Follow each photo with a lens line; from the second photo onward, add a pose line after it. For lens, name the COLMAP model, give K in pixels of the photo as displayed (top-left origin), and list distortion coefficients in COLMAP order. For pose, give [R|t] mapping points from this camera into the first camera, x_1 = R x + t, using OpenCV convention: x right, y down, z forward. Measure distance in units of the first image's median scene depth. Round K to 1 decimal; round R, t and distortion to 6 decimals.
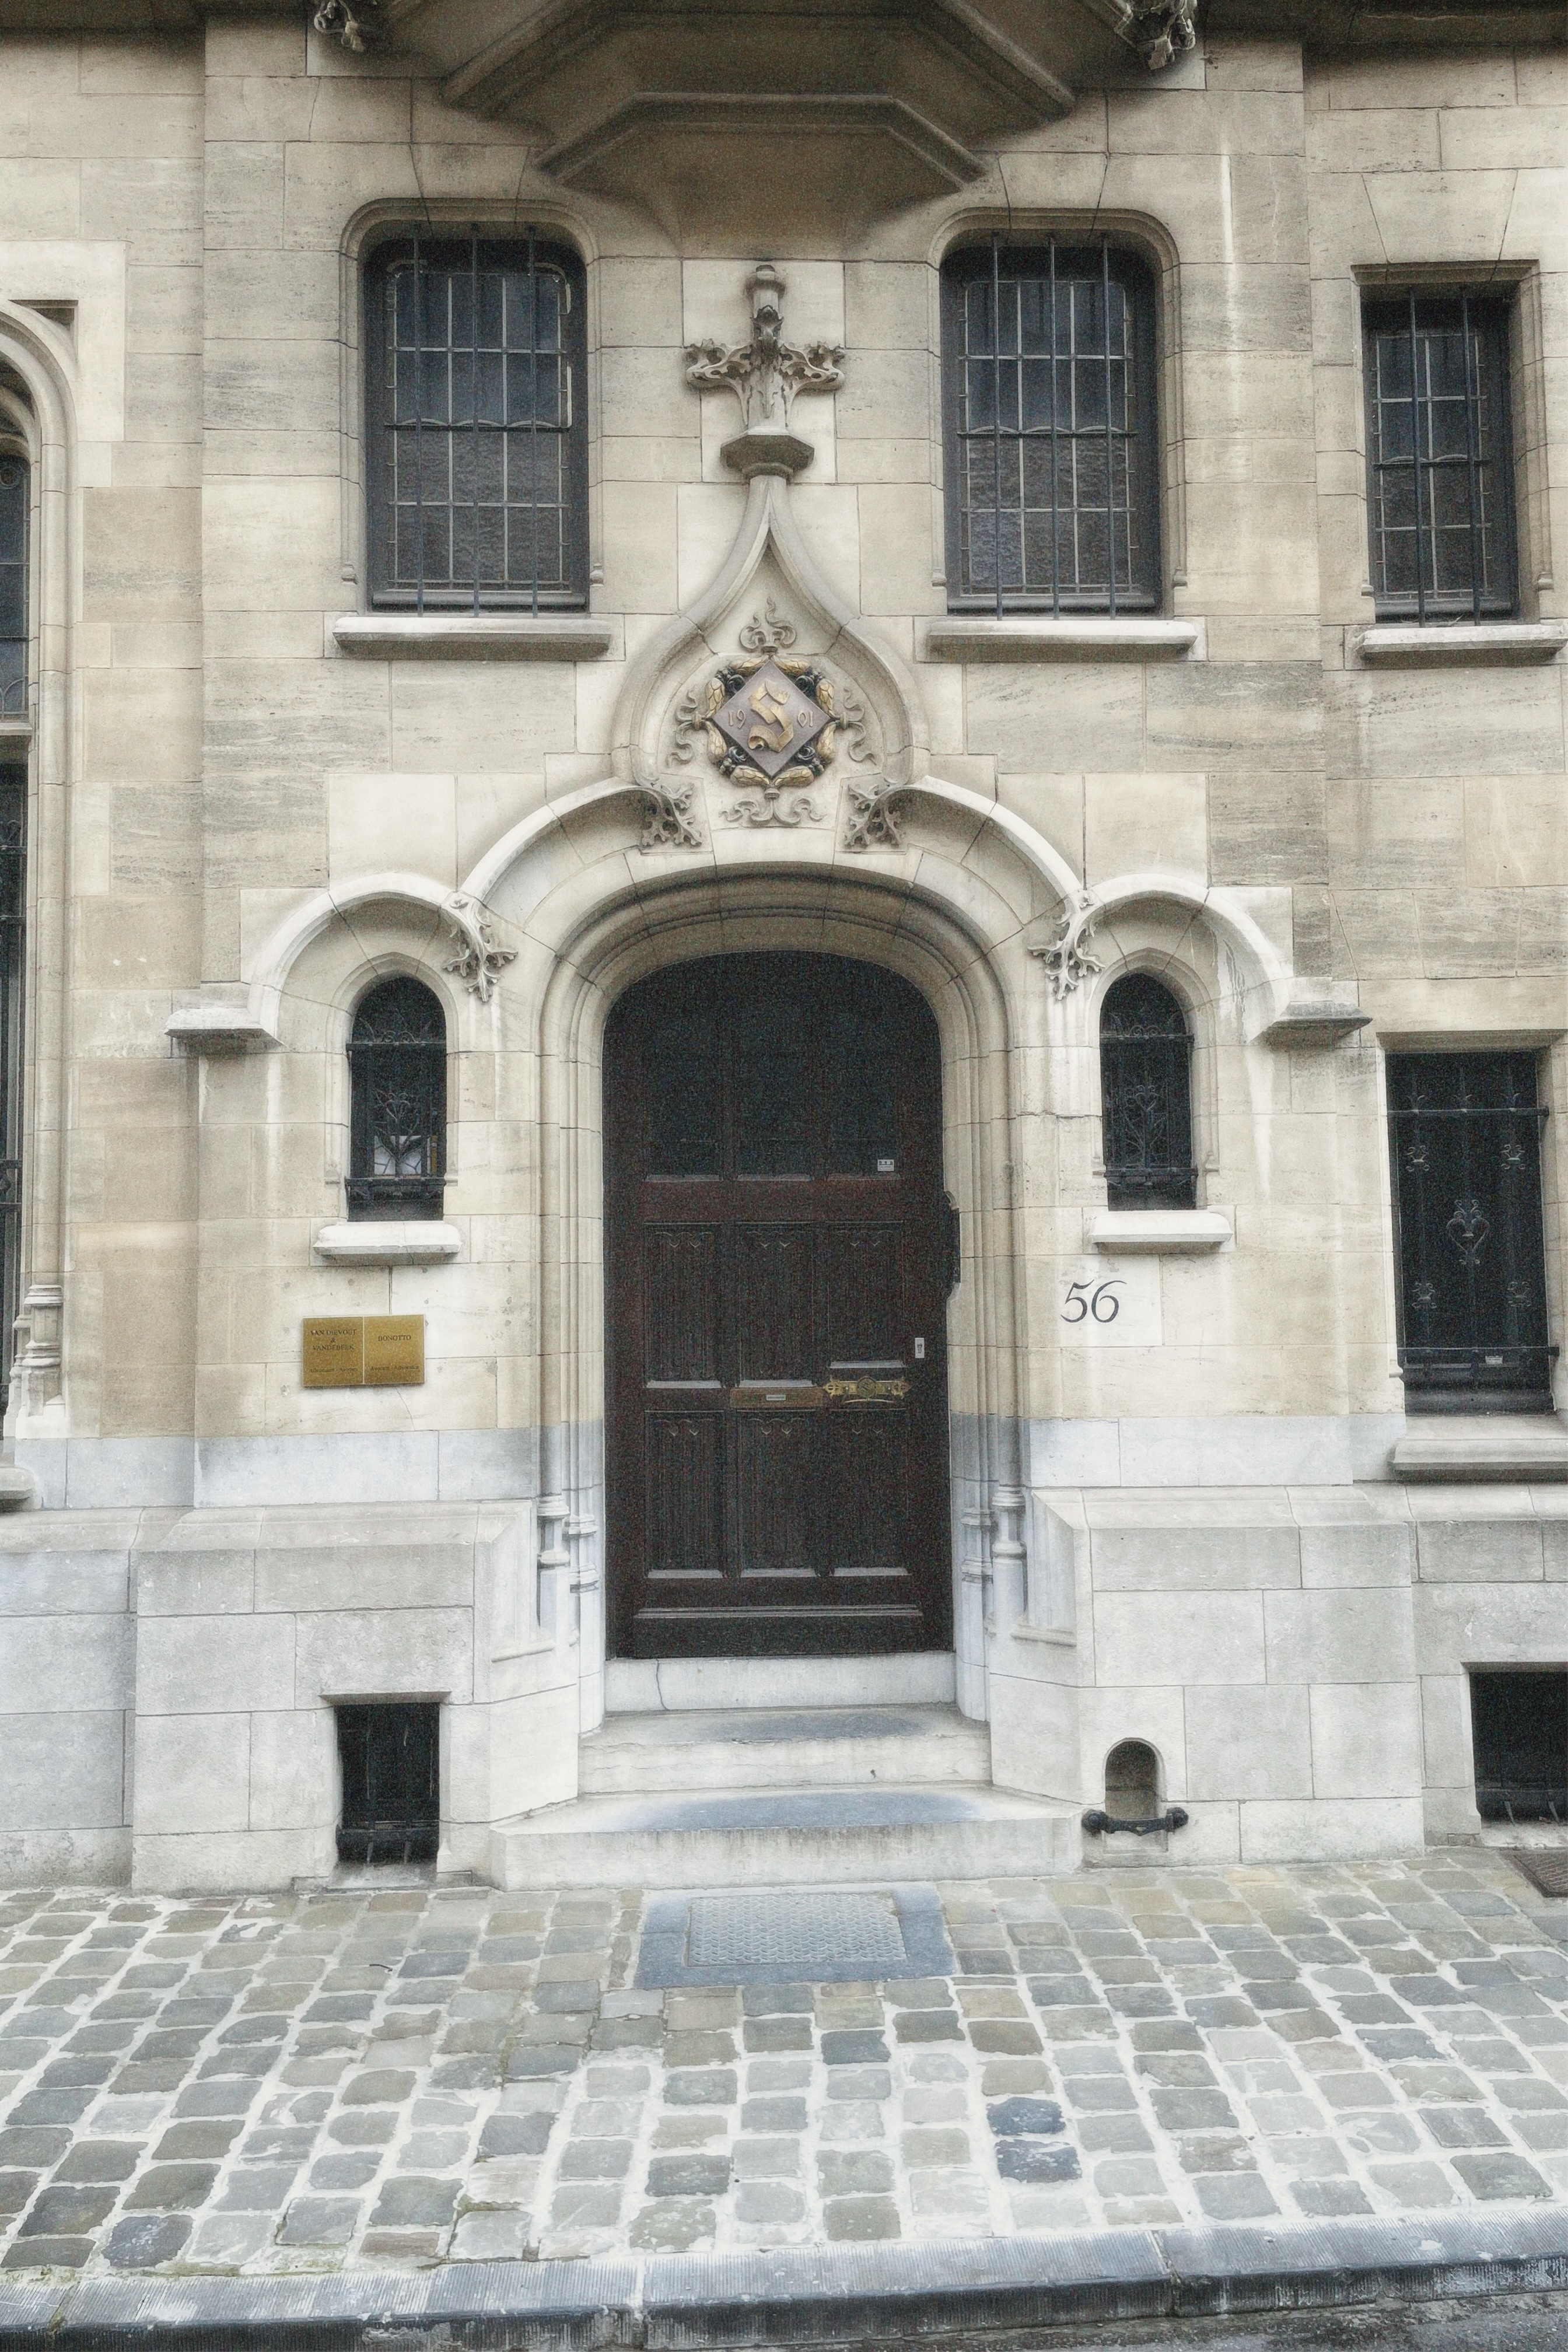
lens RADIAL K [[1770.5, 0, 784.0], [0, 1770.5, 1176.0], [0, 0, 1]] dist [0.094033, -0.125095]
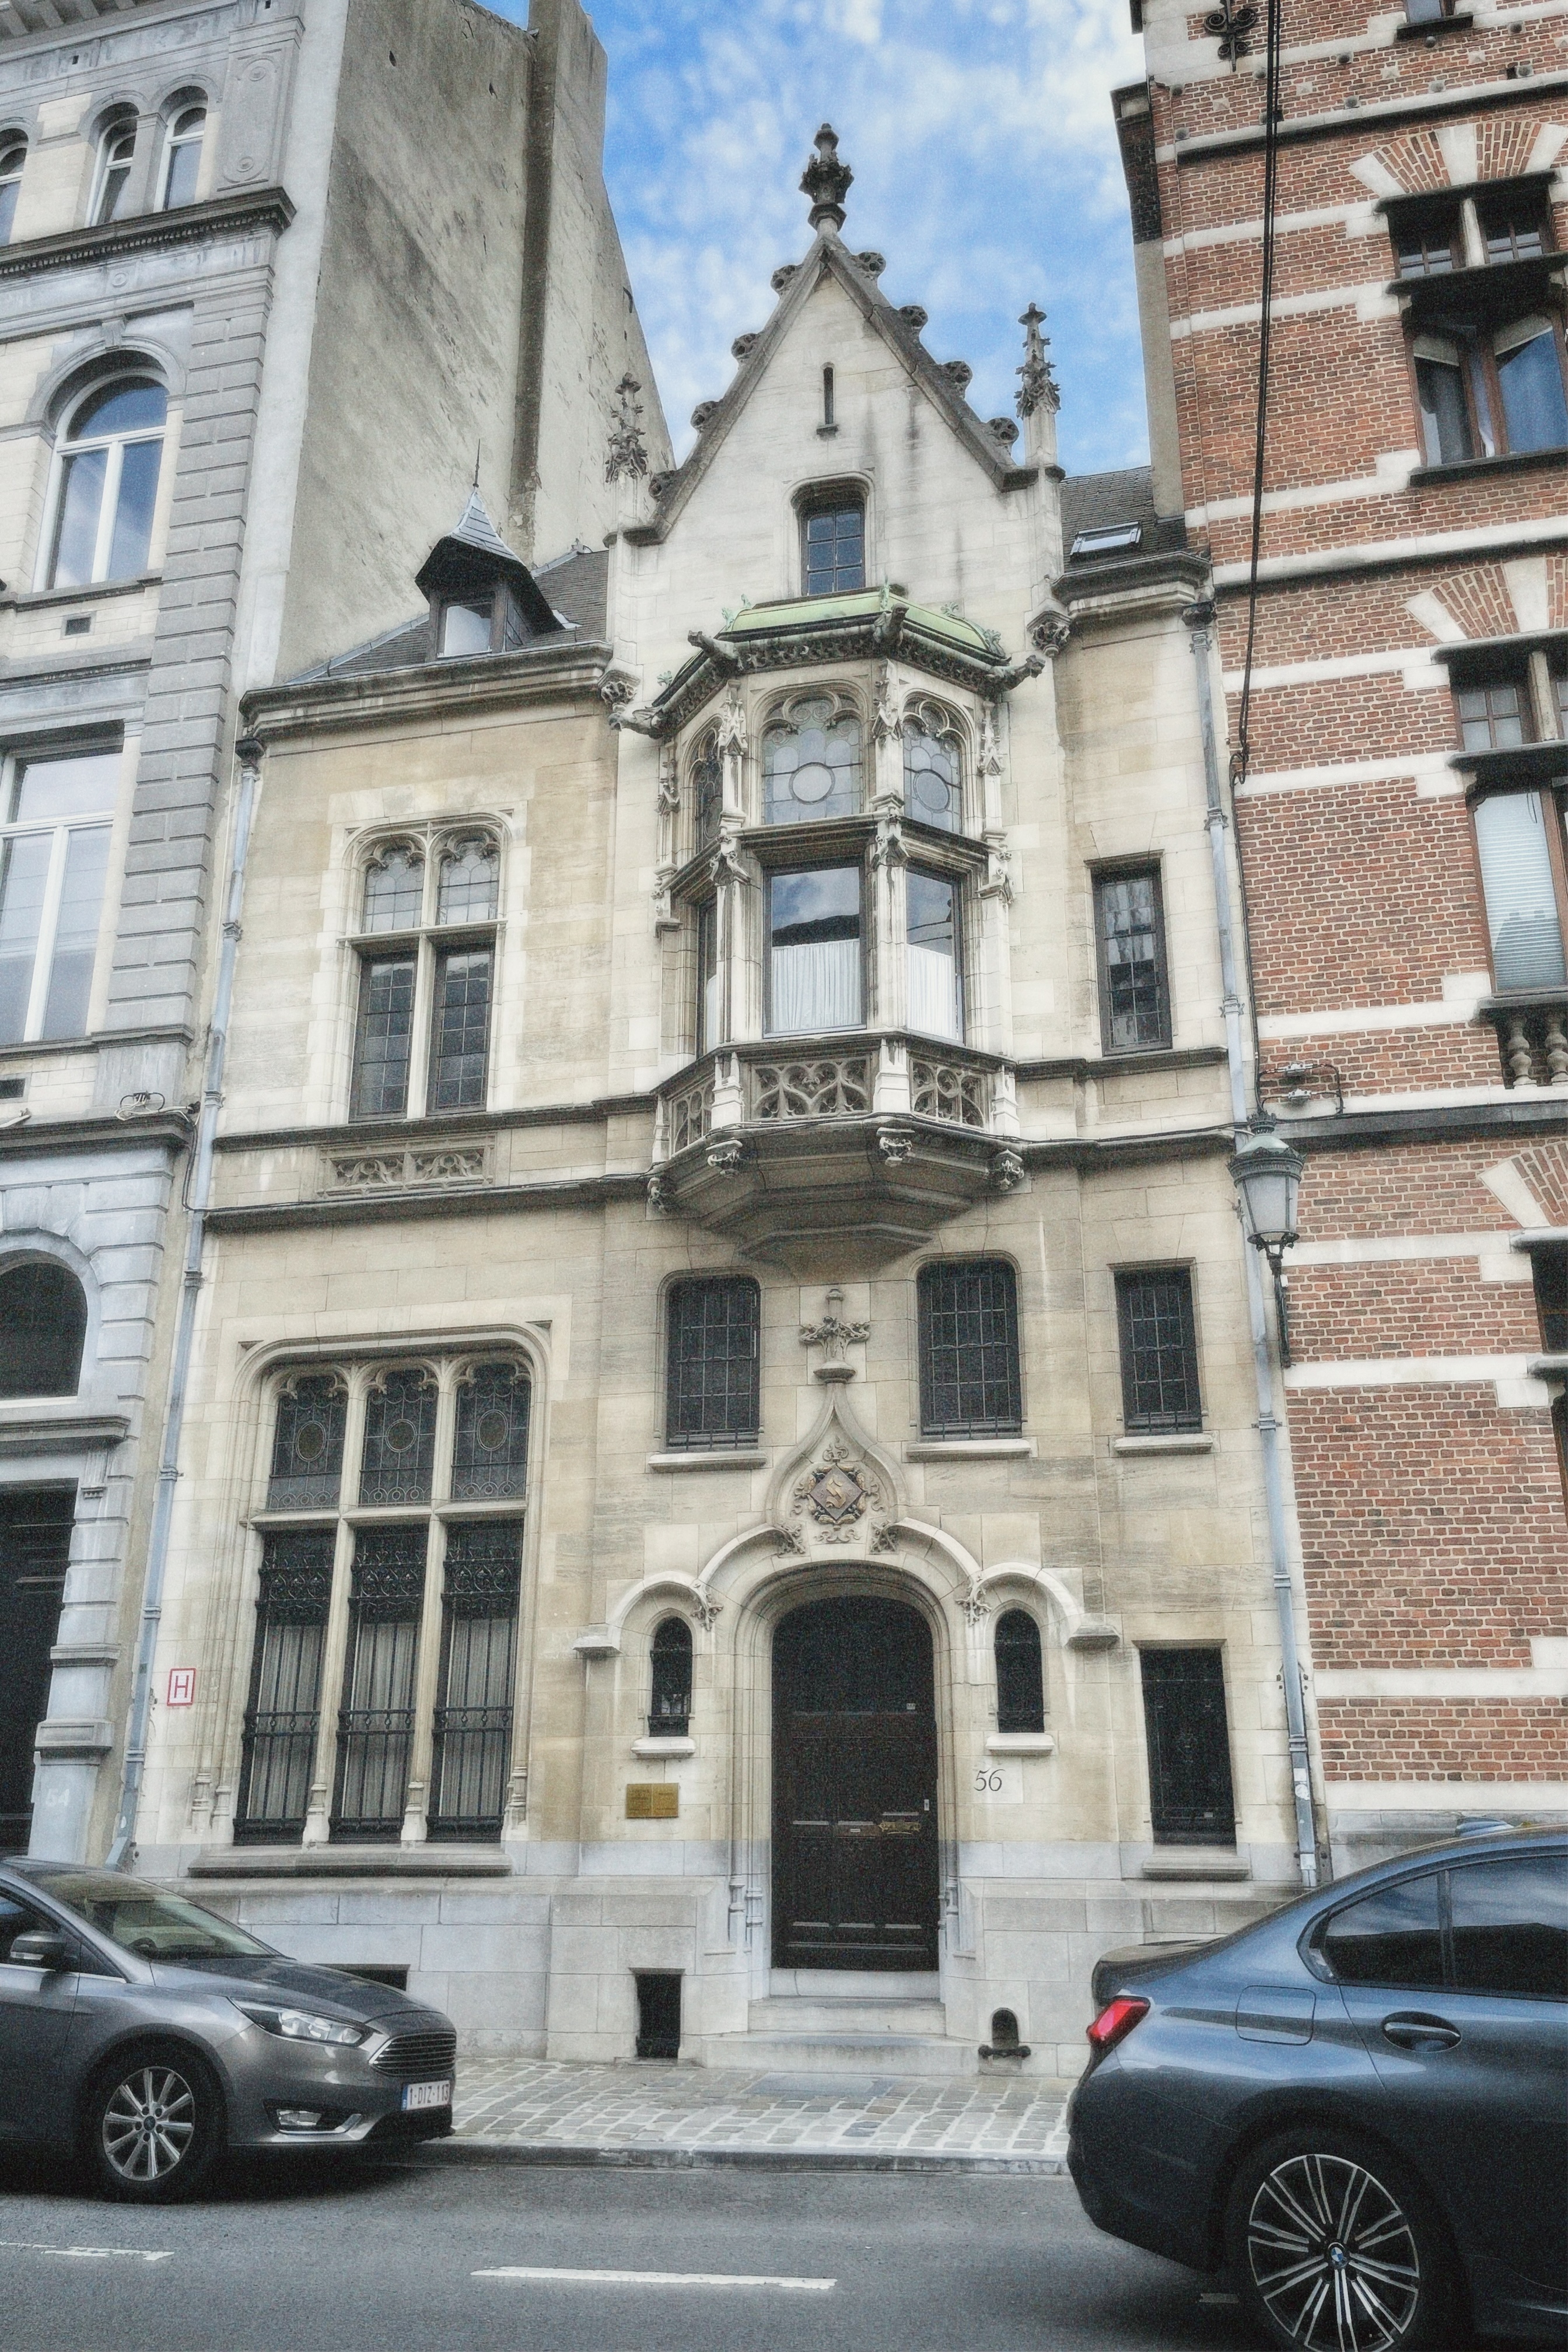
lens RADIAL K [[1844.9, 0, 802.0], [0, 1844.9, 1137.9], [0, 0, 1]] dist [0.113642, -0.168496]
pose [[0.963303, -0.077873, -0.256874, 0.572917], [0.006924, 0.963882, -0.266239, -0.071559], [0.268329, 0.254690, 0.929049, -1.244038]]
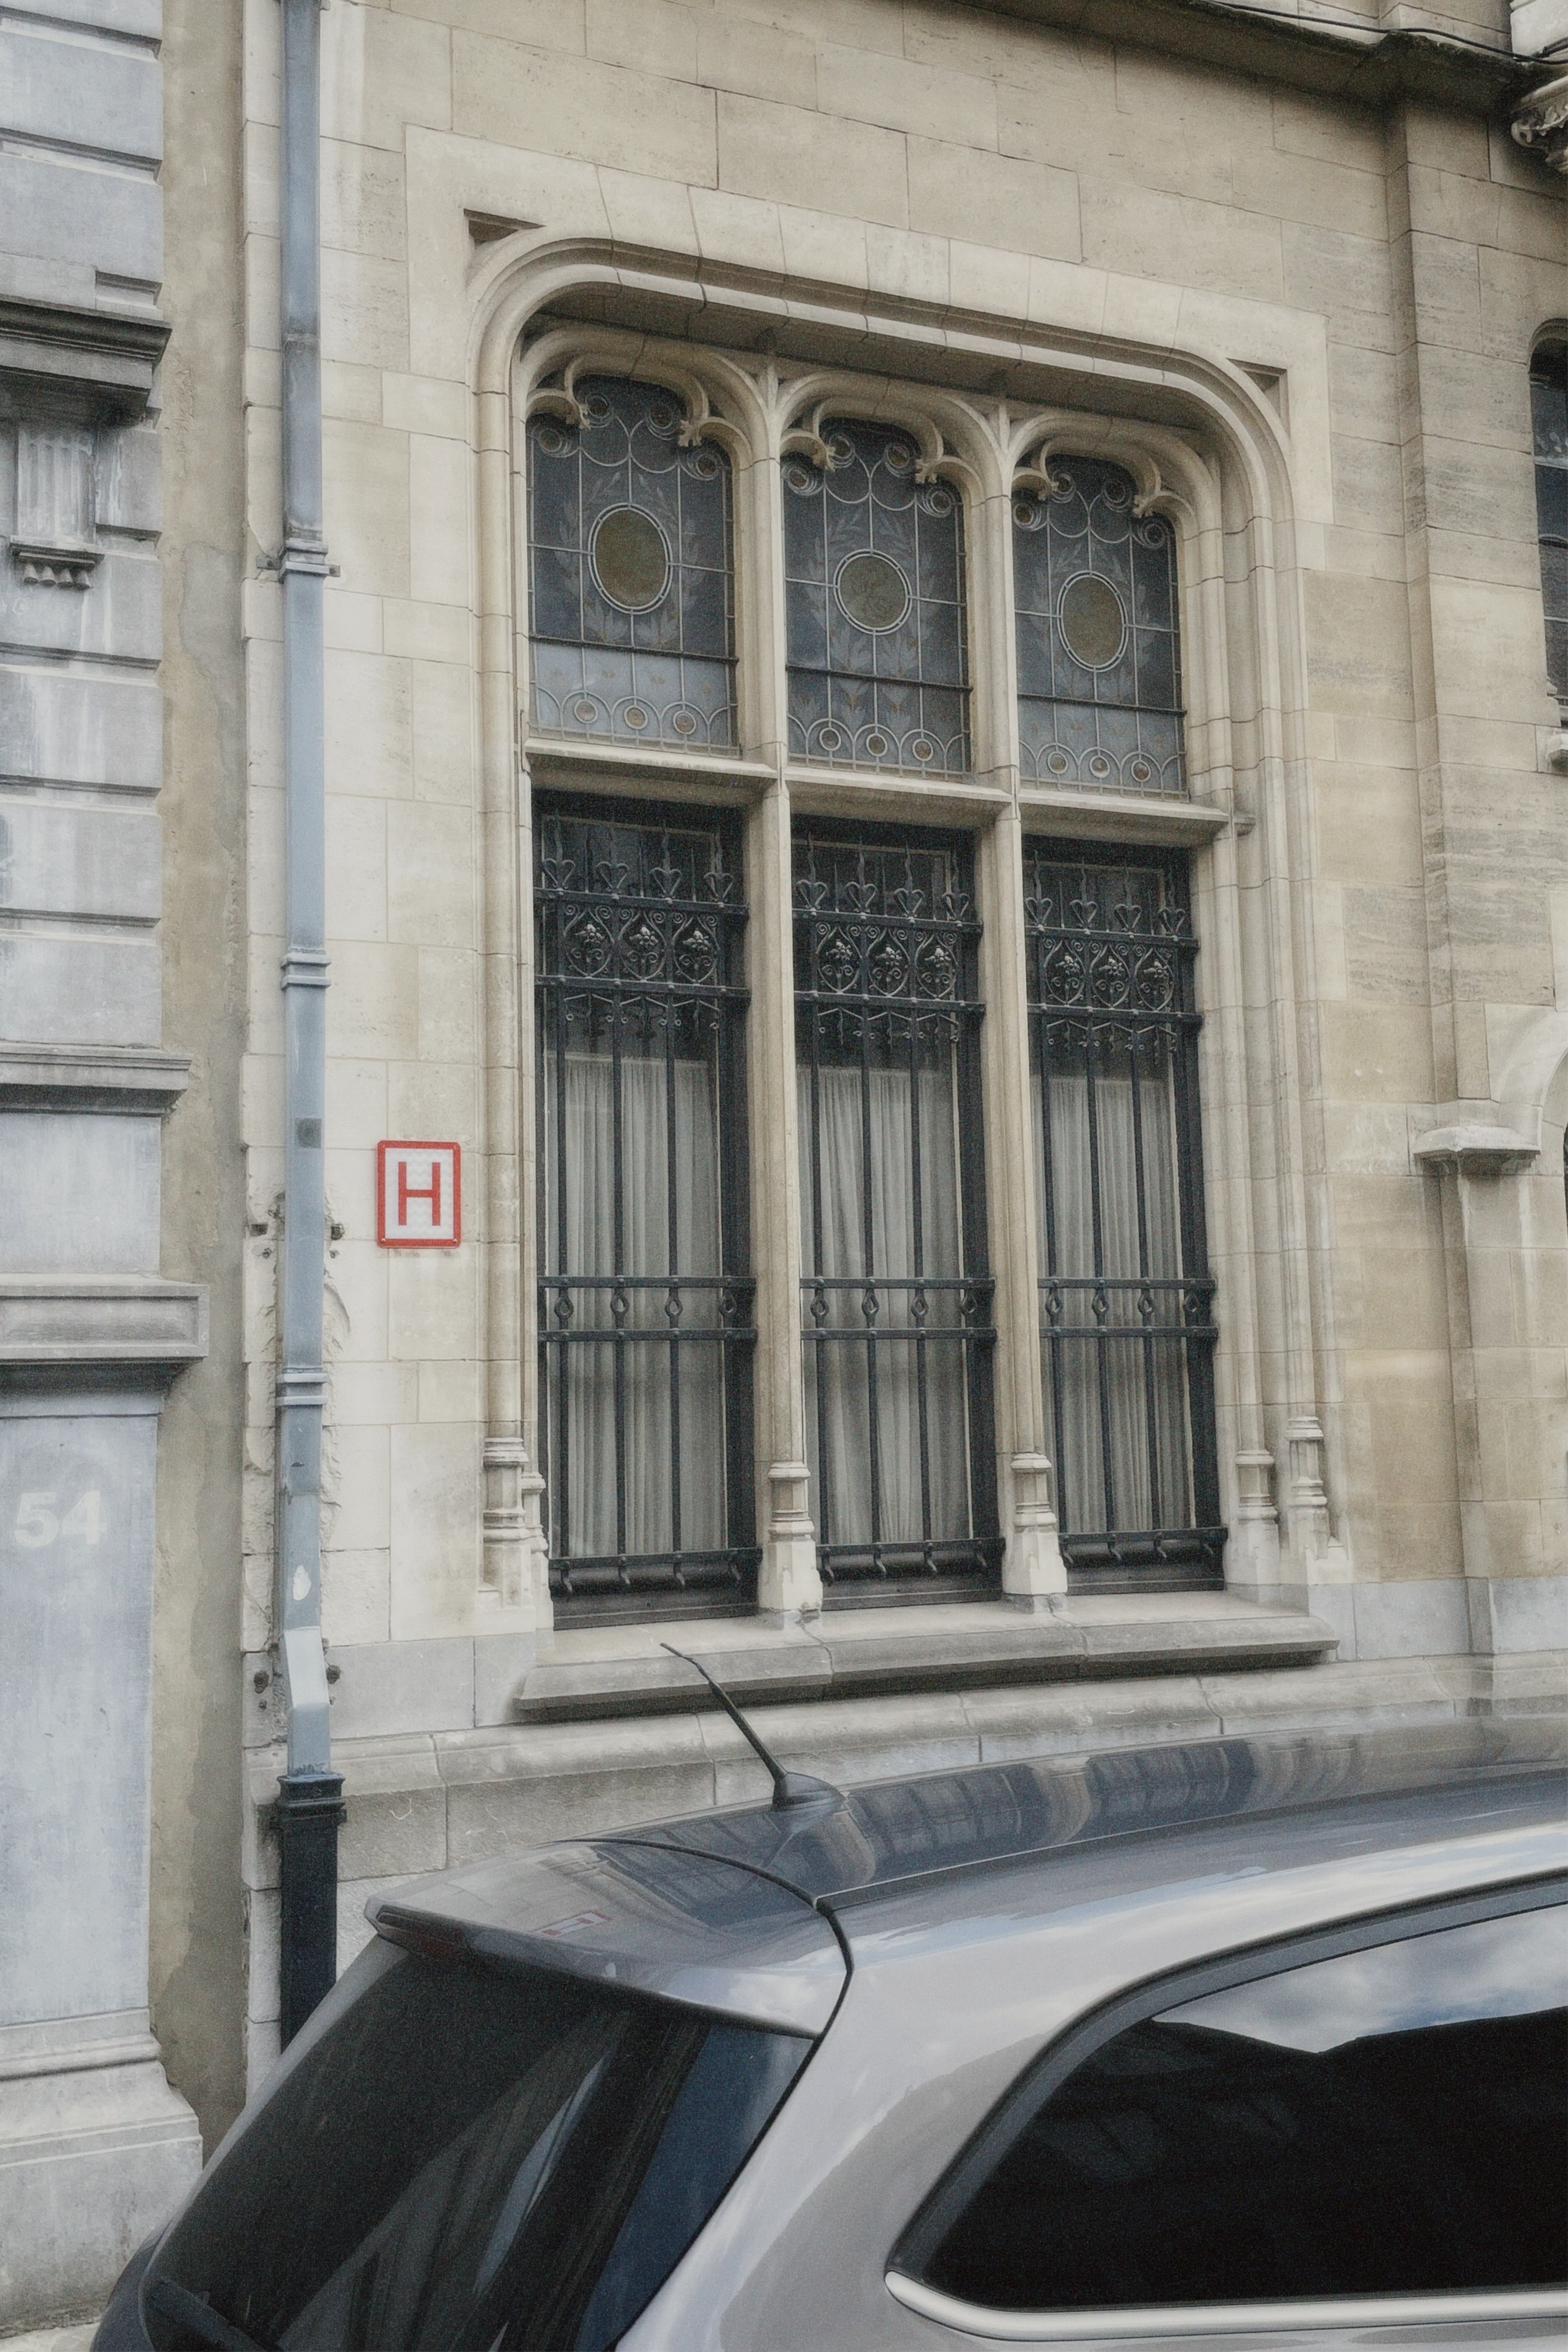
lens RADIAL K [[2330.2, 0, 783.3], [0, 2330.2, 1158.5], [0, 0, 1]] dist [0.116902, -0.201486]
pose [[0.927635, 0.037285, 0.371623, -1.103594], [-0.015710, 0.998019, -0.060916, 0.005601], [-0.373158, 0.050670, 0.926383, -0.026203]]
